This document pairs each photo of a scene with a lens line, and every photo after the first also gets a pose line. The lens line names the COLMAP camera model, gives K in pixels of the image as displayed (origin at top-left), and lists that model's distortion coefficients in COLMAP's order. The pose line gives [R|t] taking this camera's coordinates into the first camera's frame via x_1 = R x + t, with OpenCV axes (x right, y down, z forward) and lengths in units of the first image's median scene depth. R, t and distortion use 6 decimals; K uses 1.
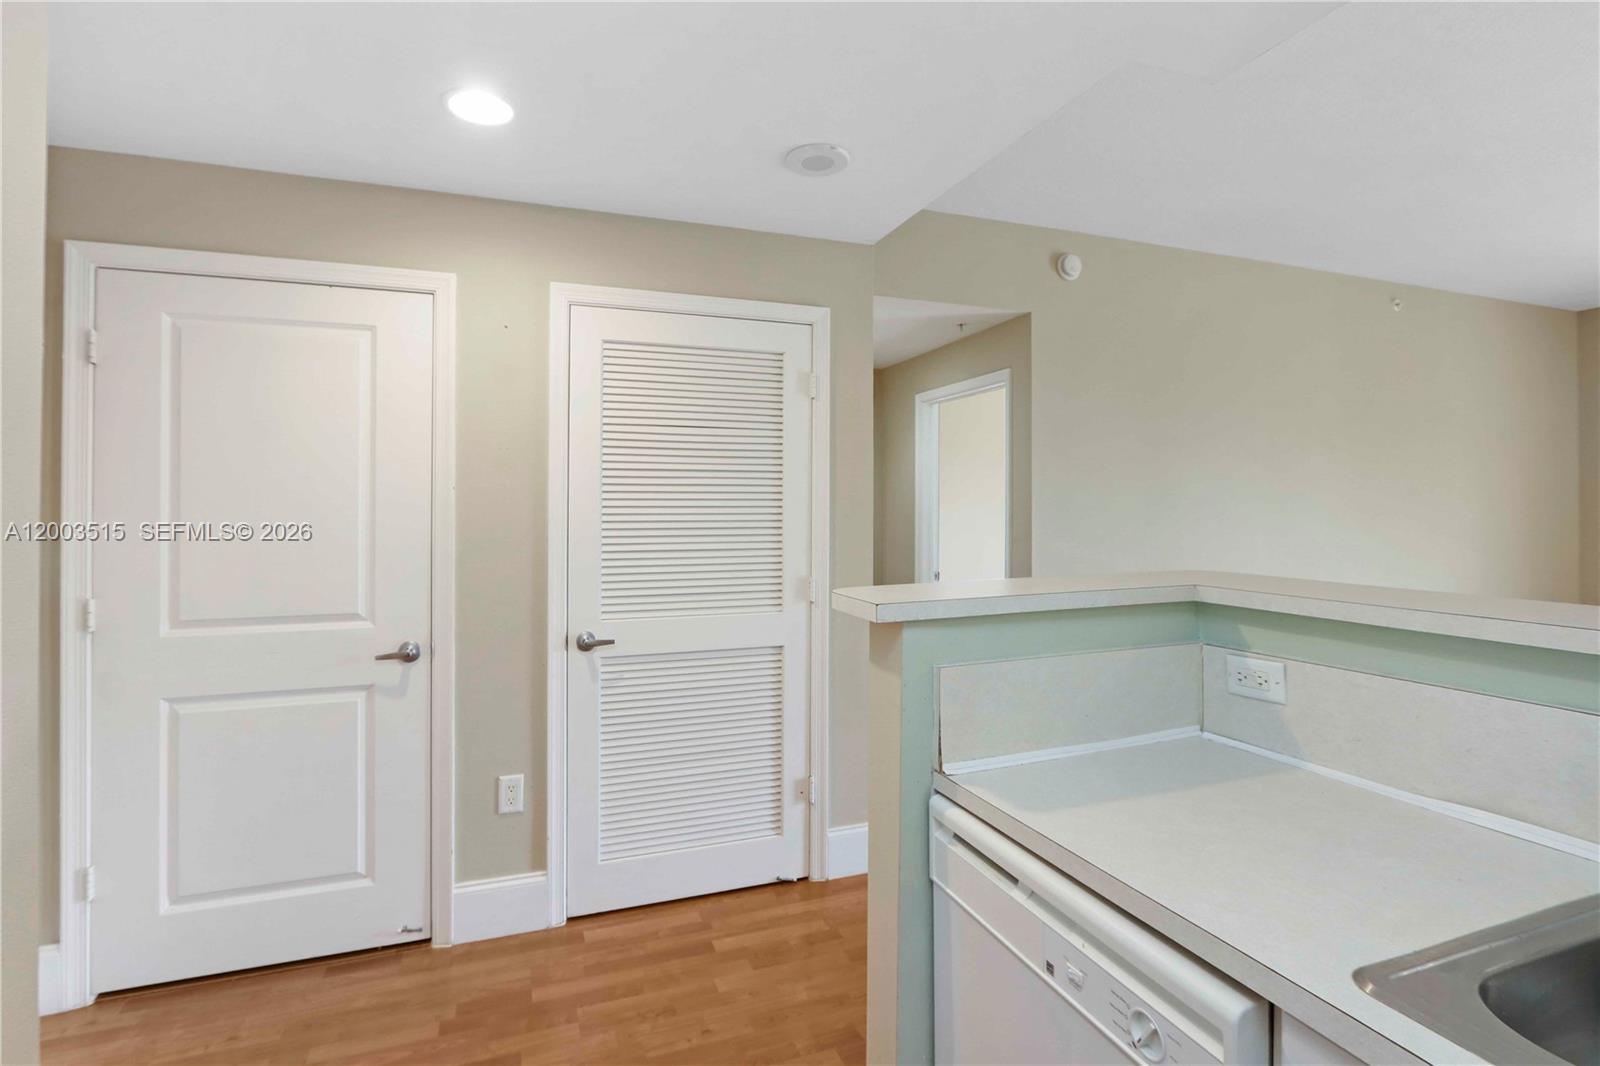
lens RADIAL K [[792.3, 0, 806.1], [0, 792.3, 504.6], [0, 0, 1]] dist [-0.014042, 0.000064]
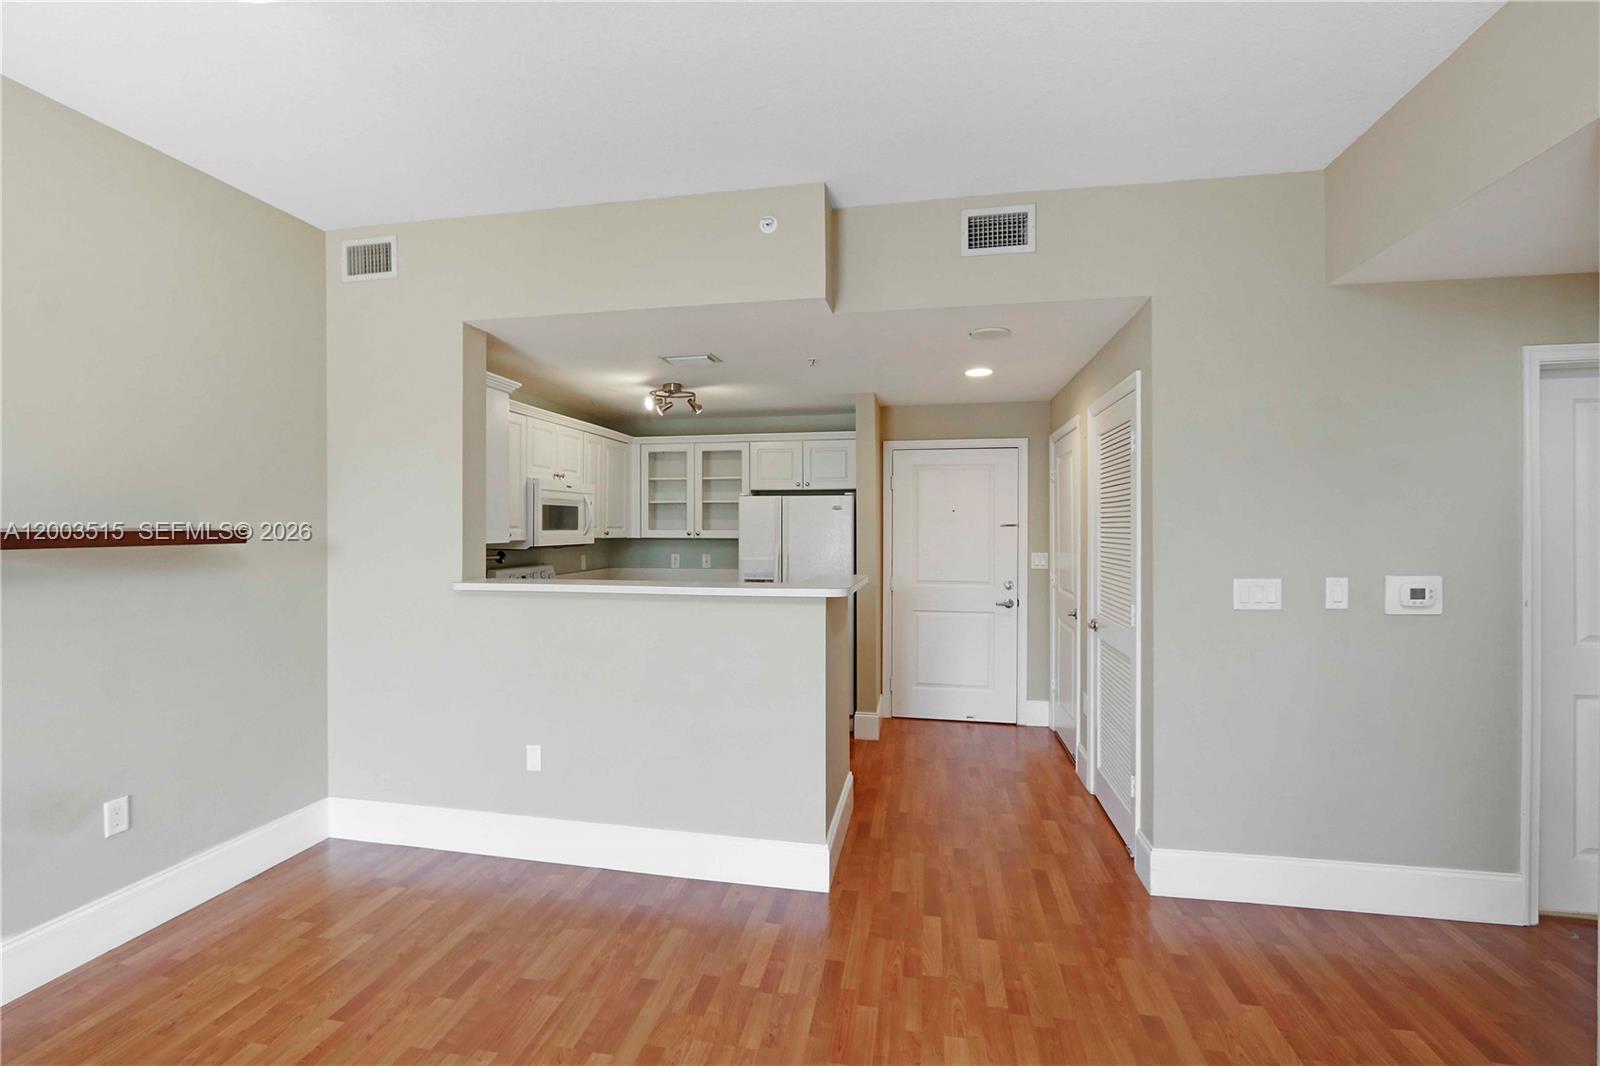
lens RADIAL K [[744.1, 0, 771.8], [0, 744.1, 543.8], [0, 0, 1]] dist [-0.009641, -0.000167]
pose [[-0.524467, 0.020589, -0.851182, 1.354547], [0.006508, 0.999775, 0.020174, -0.027660], [0.851406, 0.005041, -0.524483, 1.237645]]
